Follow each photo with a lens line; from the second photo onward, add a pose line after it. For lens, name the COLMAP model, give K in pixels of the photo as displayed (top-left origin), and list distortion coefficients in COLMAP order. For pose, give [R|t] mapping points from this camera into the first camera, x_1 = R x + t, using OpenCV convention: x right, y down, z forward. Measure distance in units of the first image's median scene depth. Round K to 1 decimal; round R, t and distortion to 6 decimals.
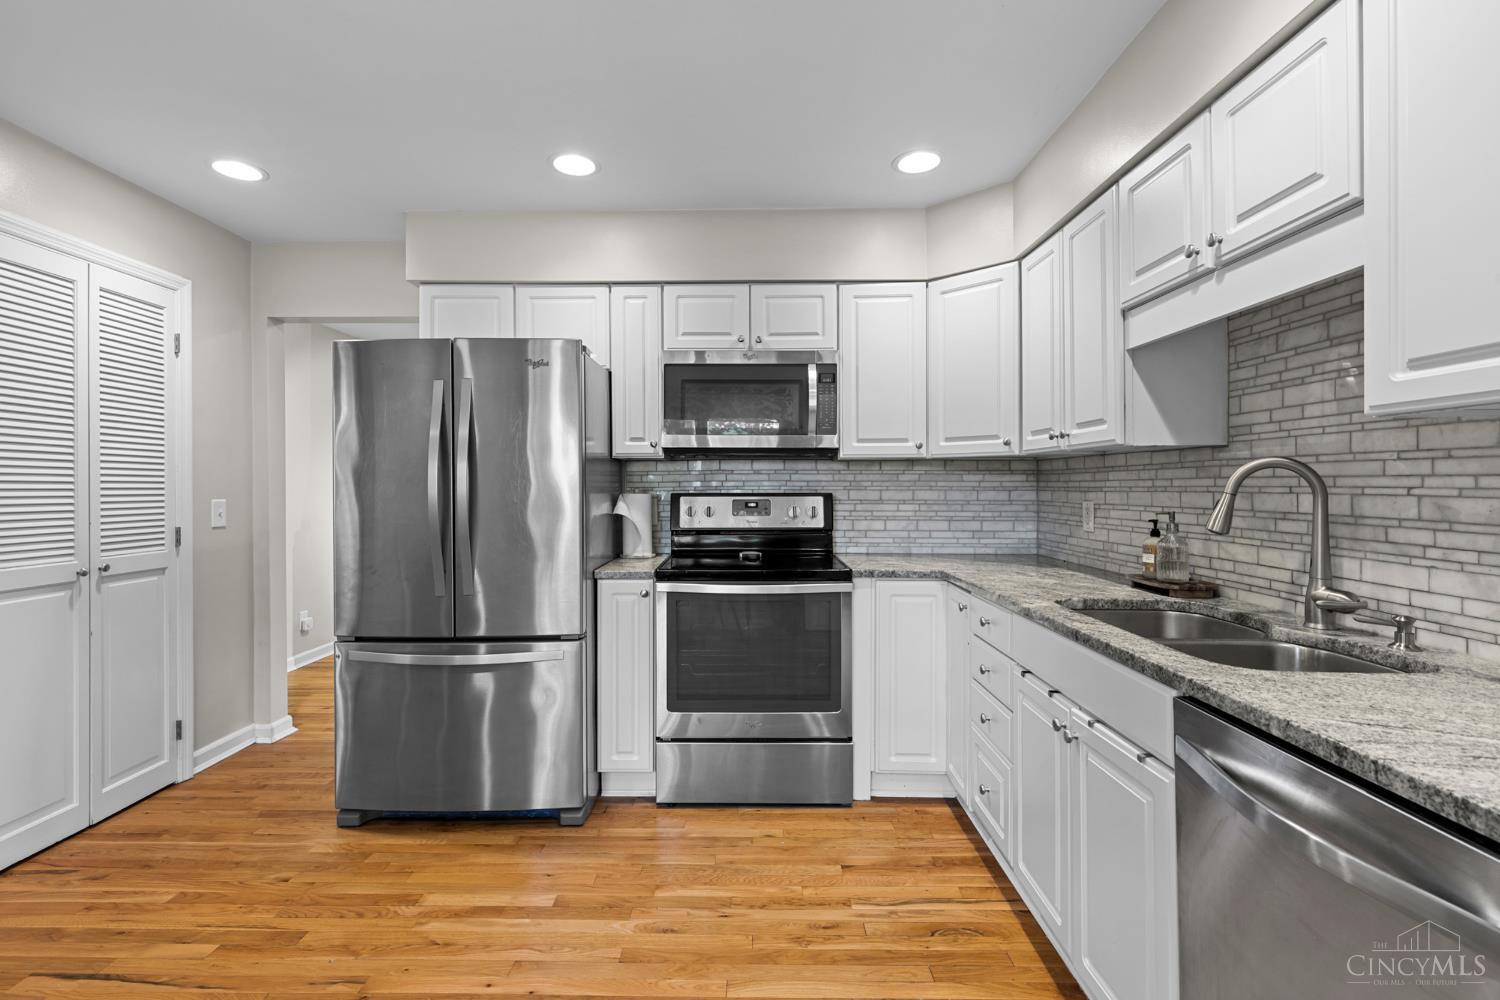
lens RADIAL K [[672.5, 0, 737.0], [0, 672.5, 482.5], [0, 0, 1]] dist [0.008376, -0.000842]
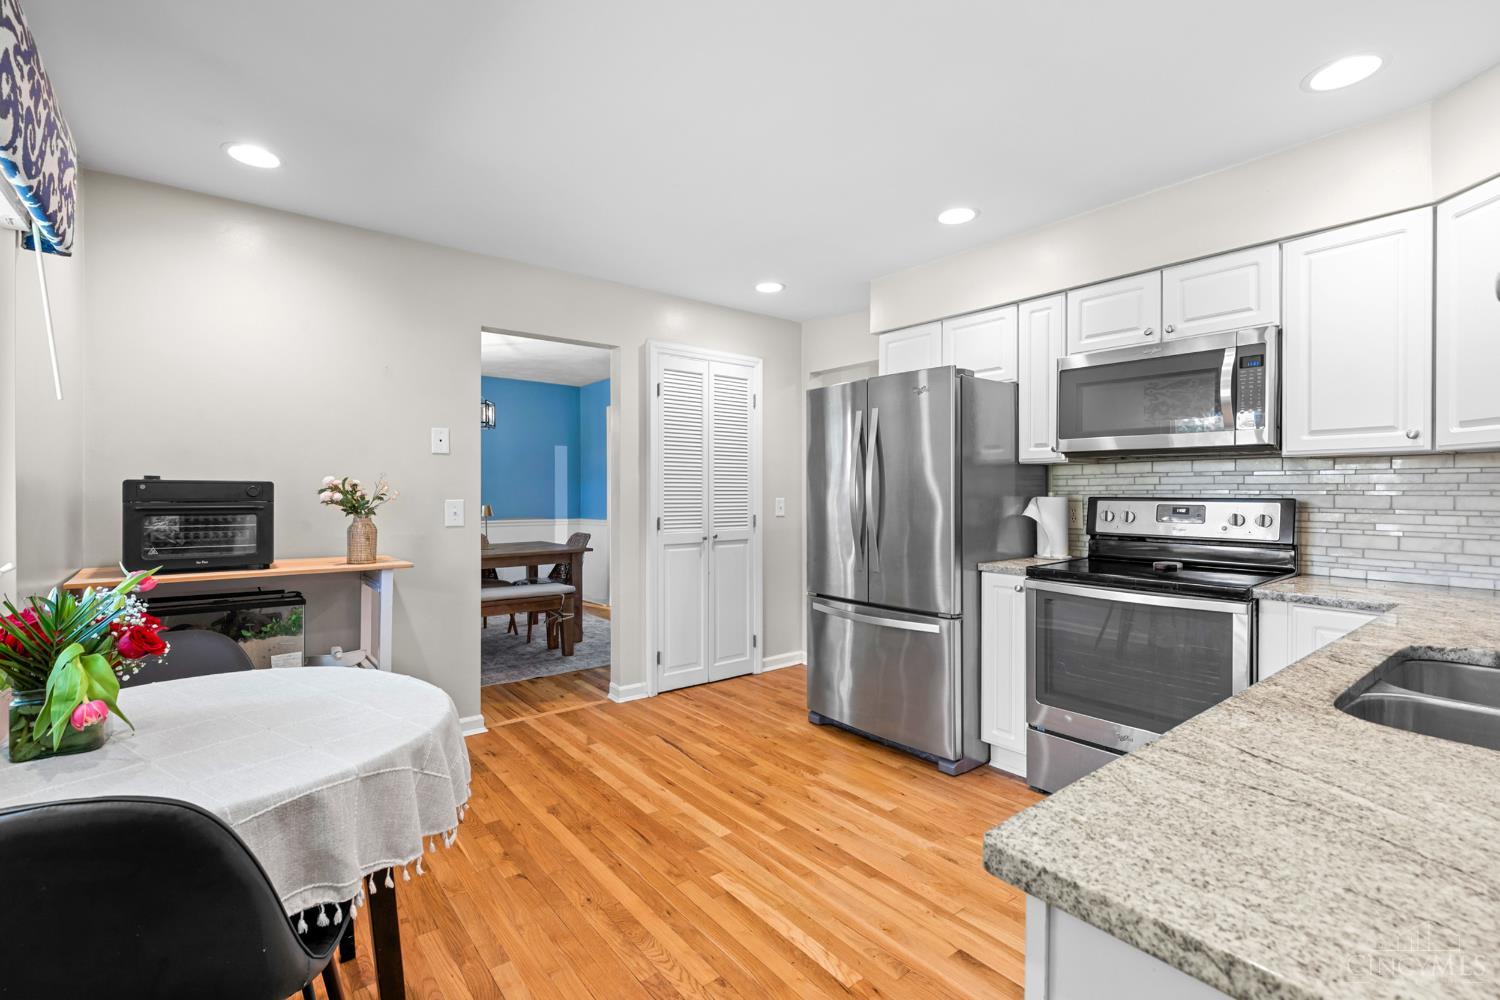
lens RADIAL K [[672.3, 0, 742.3], [0, 672.3, 486.3], [0, 0, 1]] dist [0.005800, -0.000064]
pose [[0.631822, -0.002091, -0.775110, 0.439983], [0.002477, 0.999997, -0.000679, -0.000095], [0.775109, -0.001491, 0.631826, -0.032348]]
